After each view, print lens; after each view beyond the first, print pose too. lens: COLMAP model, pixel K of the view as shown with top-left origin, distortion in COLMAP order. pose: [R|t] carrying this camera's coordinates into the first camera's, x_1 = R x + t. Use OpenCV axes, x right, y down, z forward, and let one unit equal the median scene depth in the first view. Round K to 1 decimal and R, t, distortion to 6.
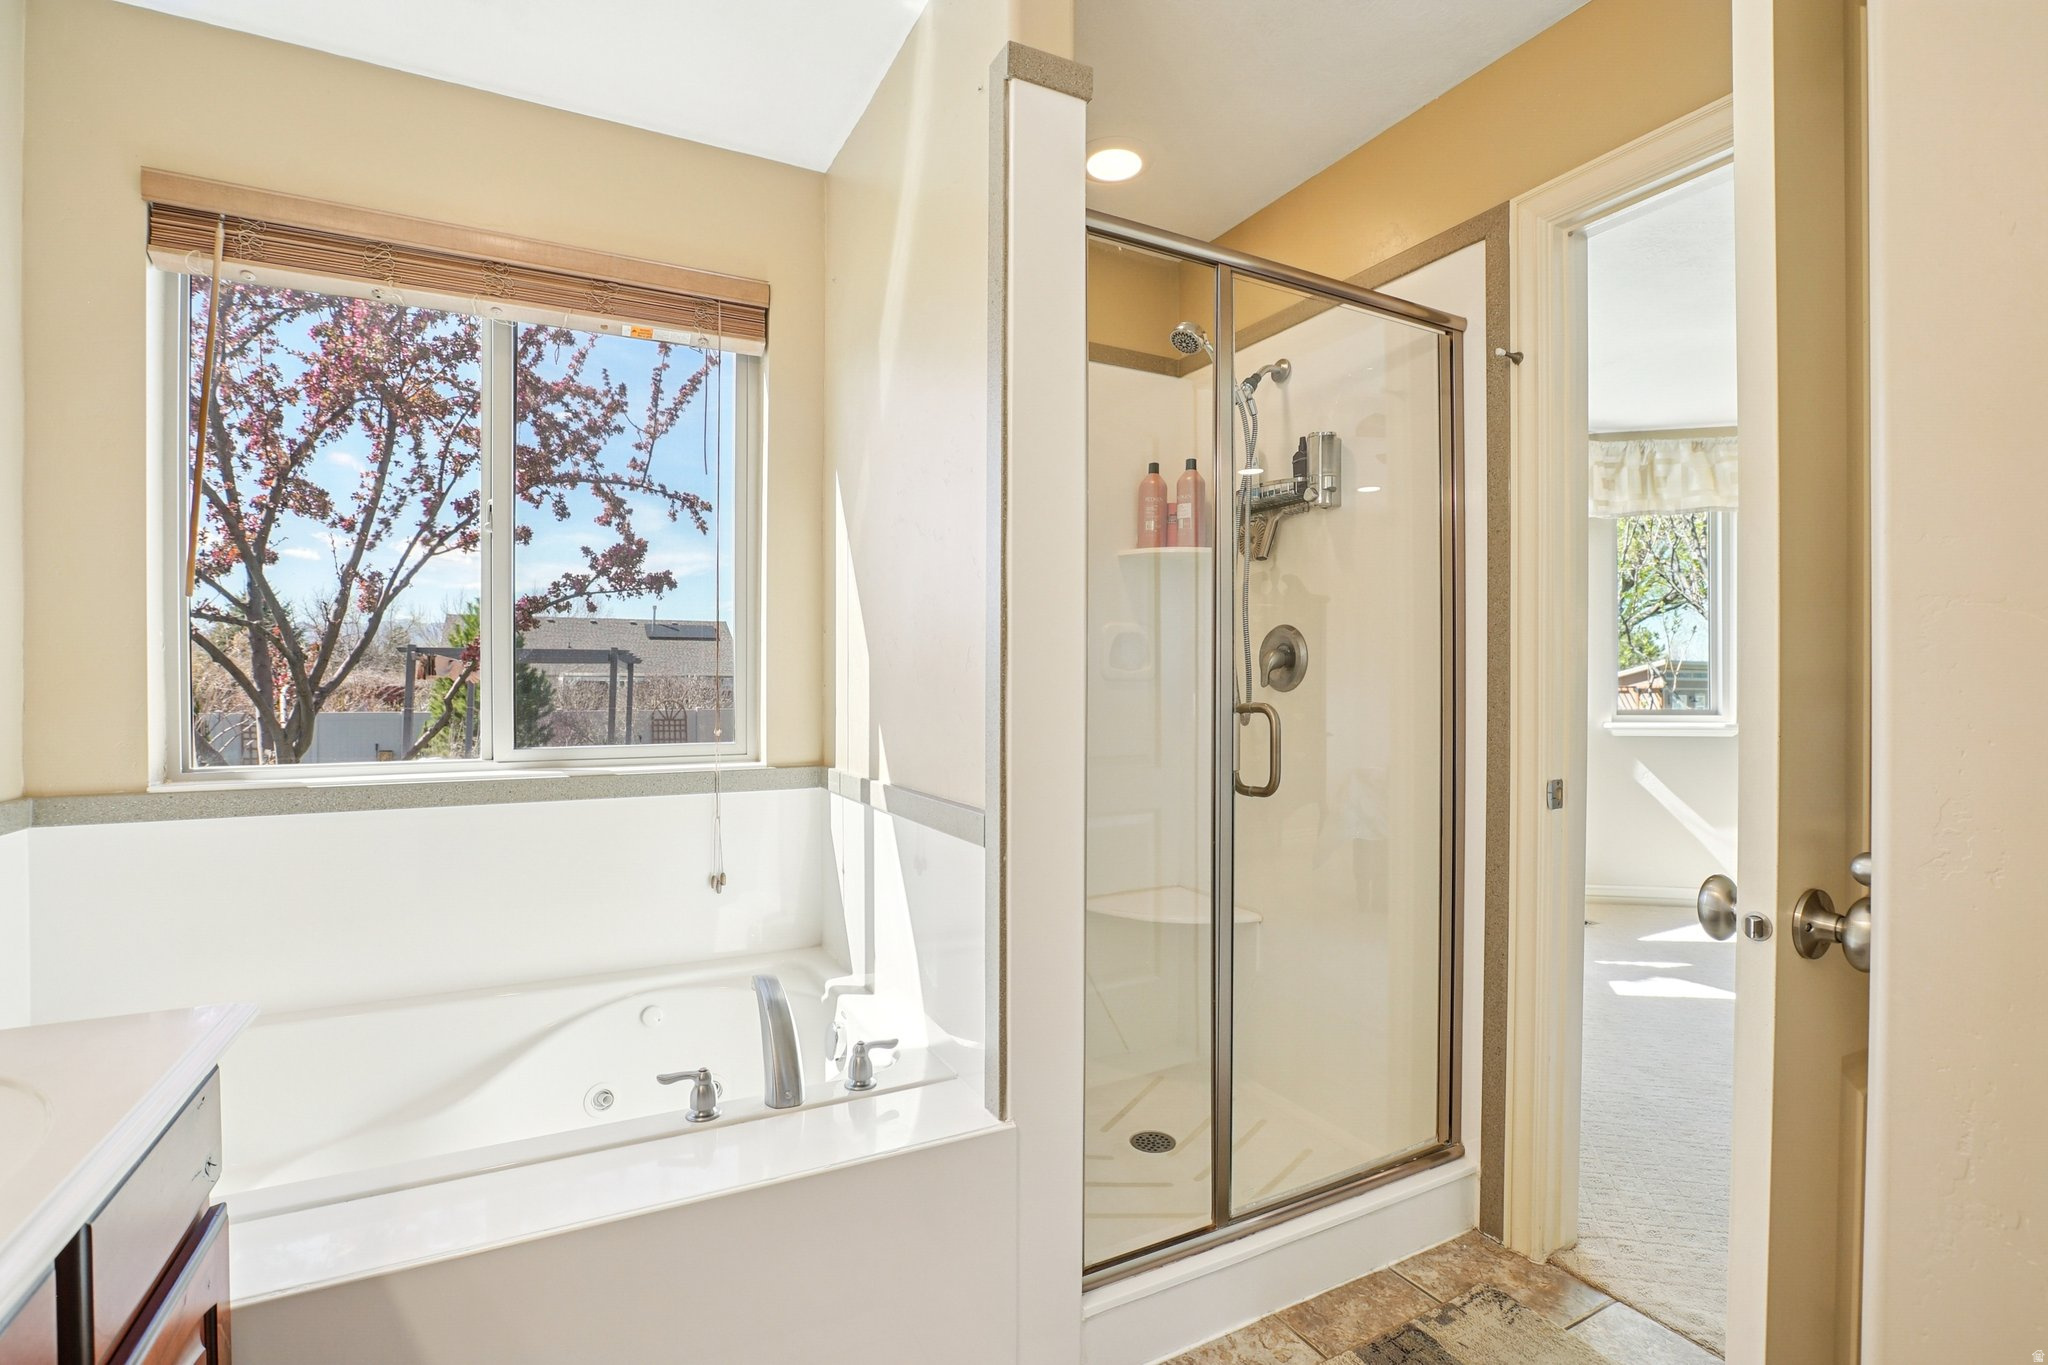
lens RADIAL K [[948.7, 0, 1034.9], [0, 948.7, 687.1], [0, 0, 1]] dist [-0.061490, 0.022251]
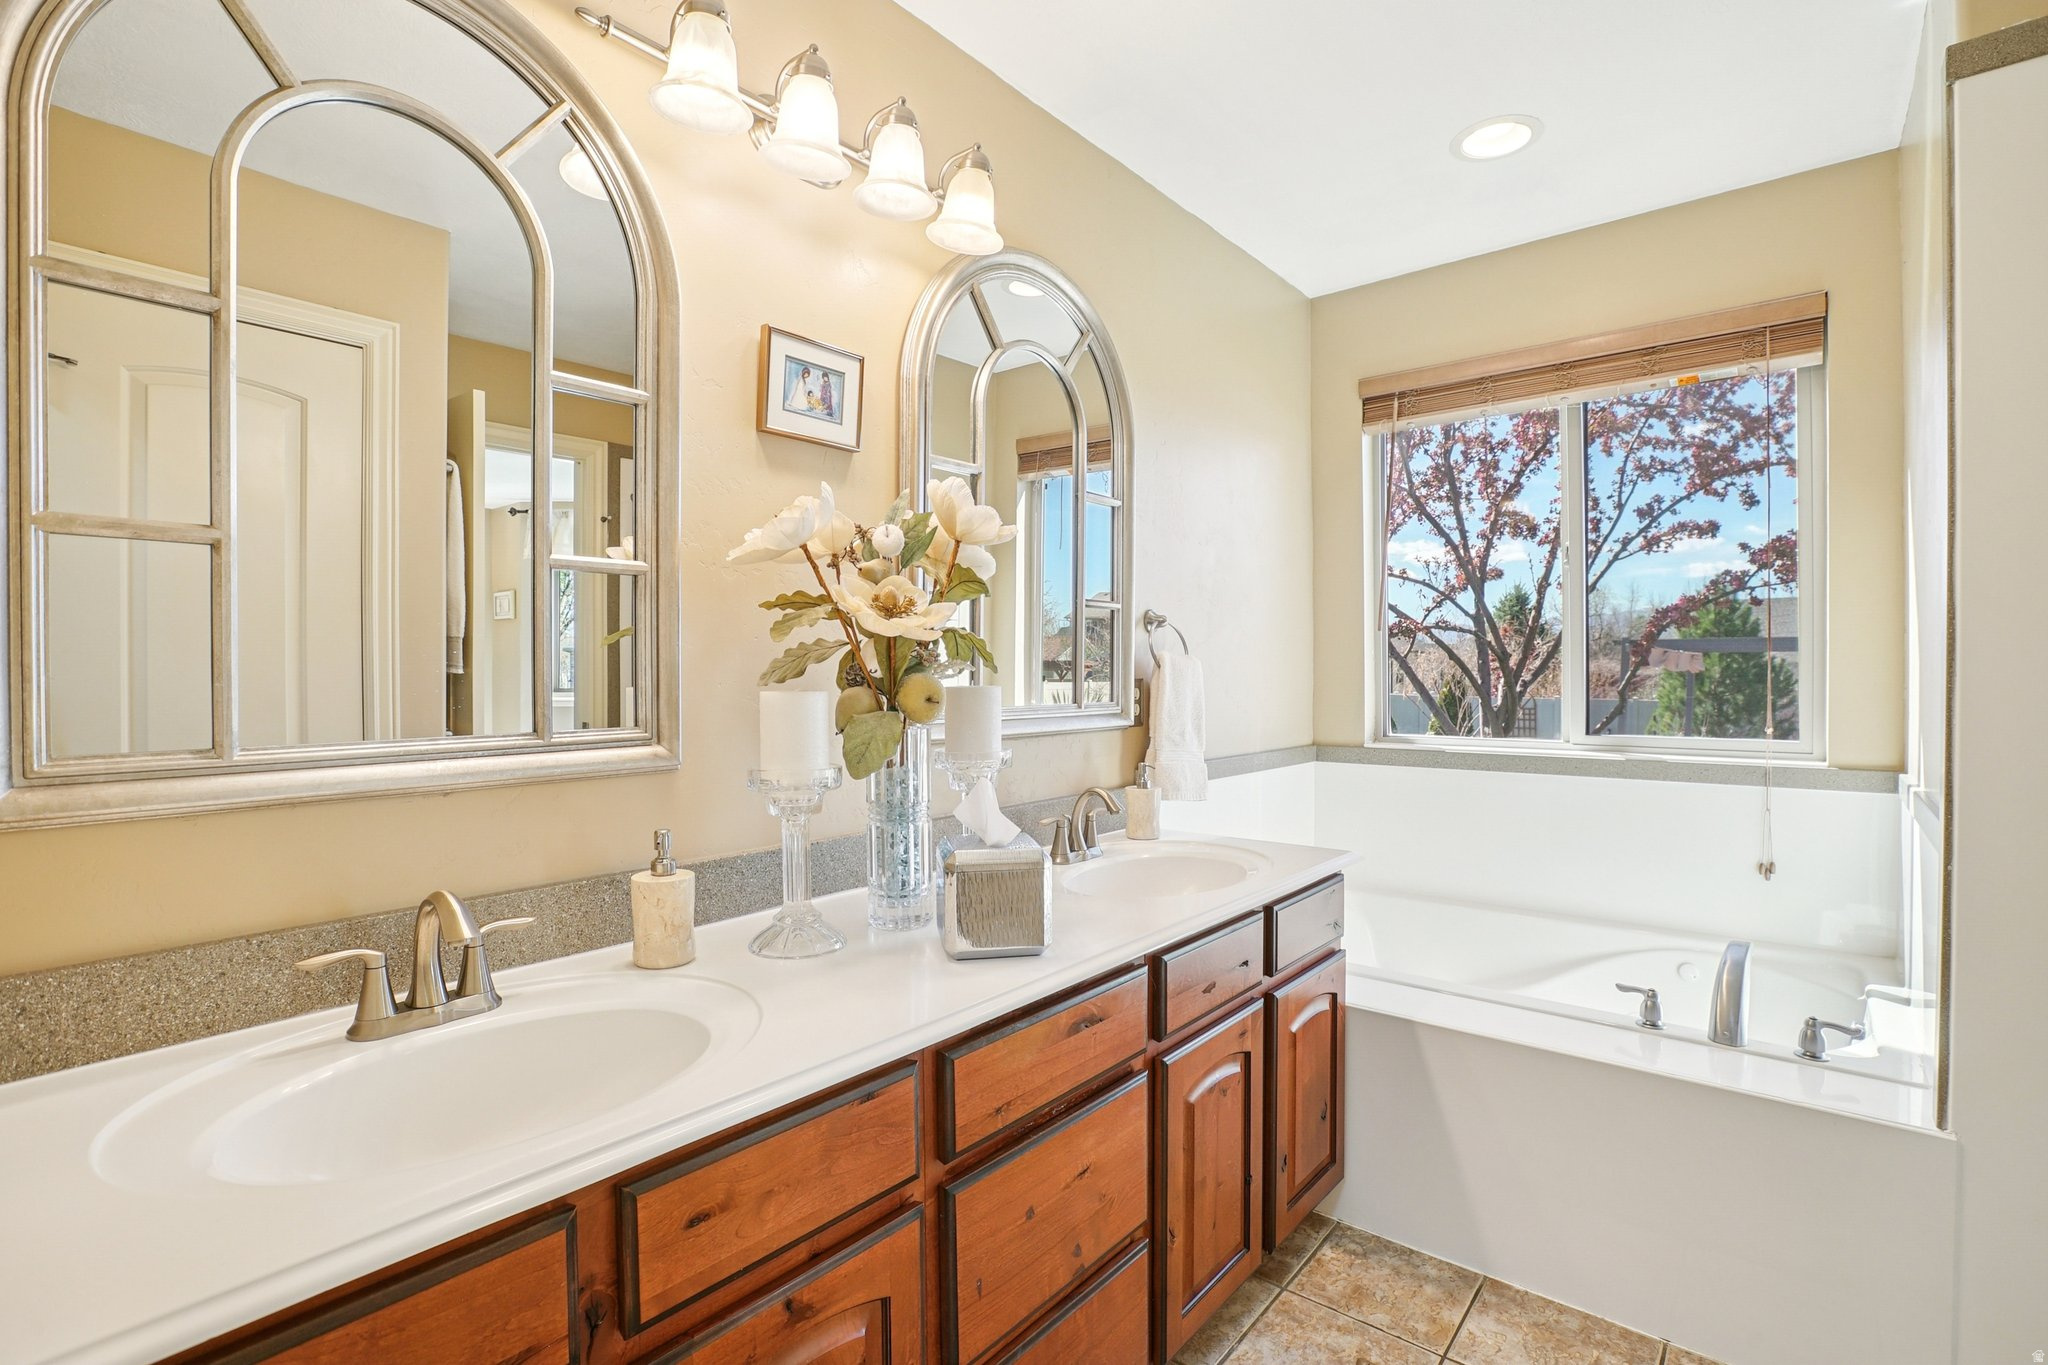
lens RADIAL K [[948.7, 0, 1034.9], [0, 948.7, 687.1], [0, 0, 1]] dist [-0.061490, 0.022251]
pose [[0.374352, 0.014468, -0.927174, 0.149139], [-0.001322, 0.999886, 0.015069, -0.007572], [0.927286, -0.004415, 0.374328, -0.078649]]
